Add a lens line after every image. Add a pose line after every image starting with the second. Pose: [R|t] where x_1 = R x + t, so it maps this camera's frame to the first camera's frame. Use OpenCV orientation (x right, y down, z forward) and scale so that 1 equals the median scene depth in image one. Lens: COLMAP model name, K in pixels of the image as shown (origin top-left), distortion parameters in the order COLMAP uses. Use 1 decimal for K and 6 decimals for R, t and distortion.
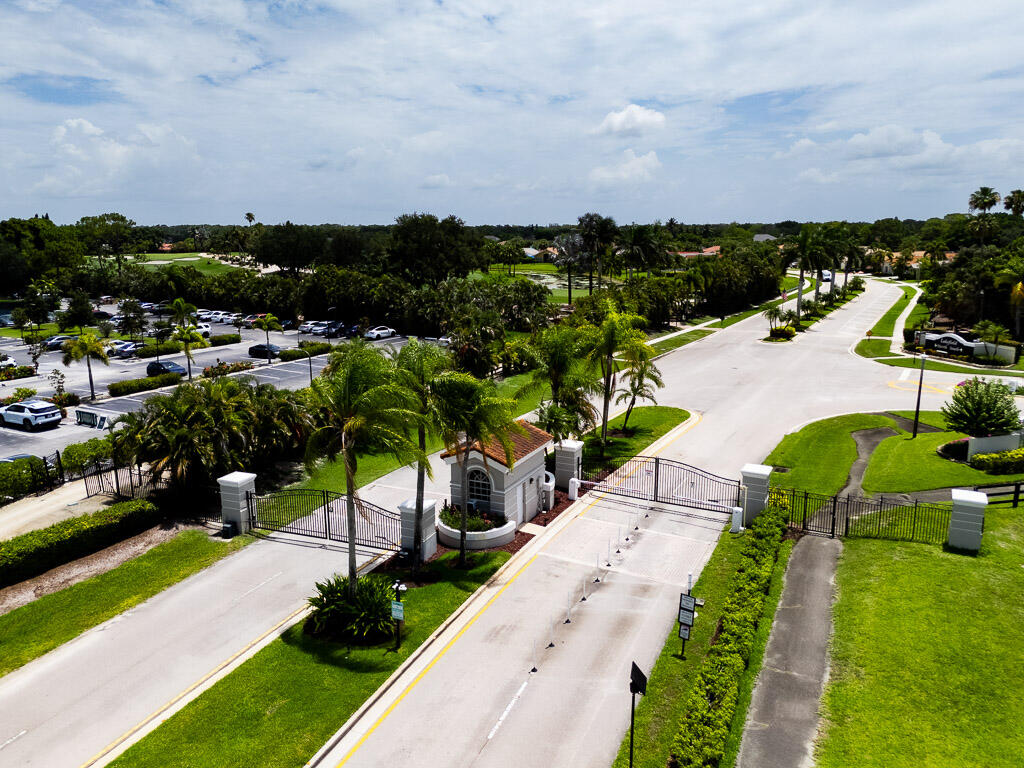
lens RADIAL K [[745.0, 0, 518.8], [0, 745.0, 387.8], [0, 0, 1]] dist [0.030095, -0.014553]
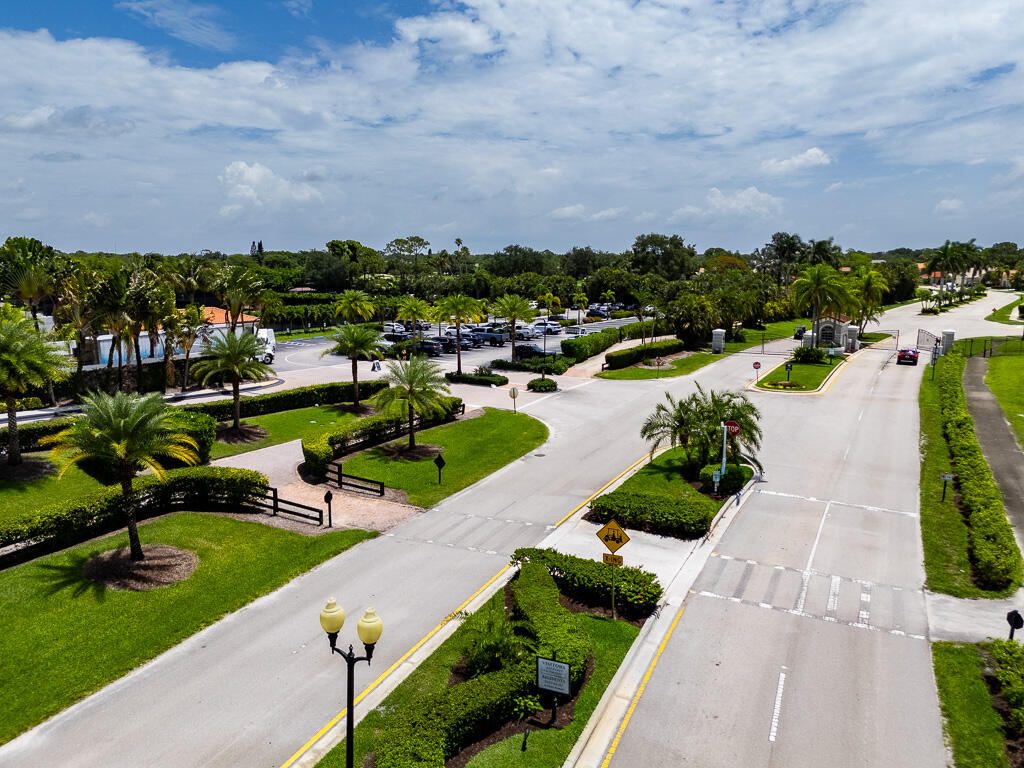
lens RADIAL K [[745.0, 0, 503.8], [0, 745.0, 380.6], [0, 0, 1]] dist [0.030095, -0.014553]
pose [[0.991407, 0.024726, -0.128455, -0.174668], [-0.031189, 0.998334, -0.048545, 0.098183], [0.127041, 0.052134, 0.990526, -0.343830]]
